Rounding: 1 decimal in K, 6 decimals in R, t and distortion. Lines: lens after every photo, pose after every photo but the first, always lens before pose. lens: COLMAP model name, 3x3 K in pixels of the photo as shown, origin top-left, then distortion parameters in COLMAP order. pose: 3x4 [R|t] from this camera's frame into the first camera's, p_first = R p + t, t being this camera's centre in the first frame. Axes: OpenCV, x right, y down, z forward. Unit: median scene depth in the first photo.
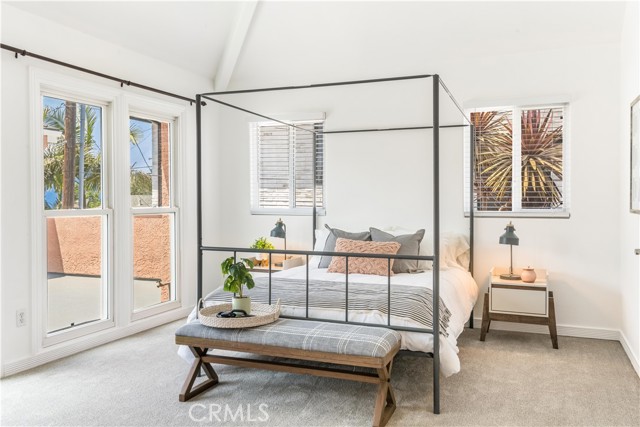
lens RADIAL K [[529.4, 0, 324.7], [0, 529.4, 210.4], [0, 0, 1]] dist [0.069888, -0.003129]
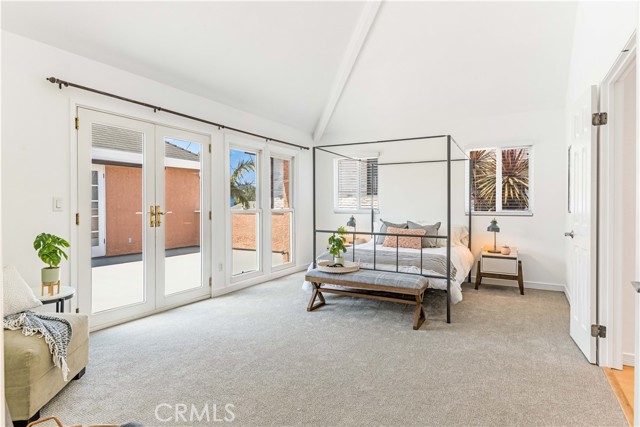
lens RADIAL K [[371.5, 0, 322.0], [0, 371.5, 210.1], [0, 0, 1]] dist [0.041469, -0.011018]
pose [[0.993778, 0.003633, -0.111324, -0.062170], [-0.004084, 0.999984, -0.003823, 0.004170], [0.111308, 0.004254, 0.993777, -0.247186]]
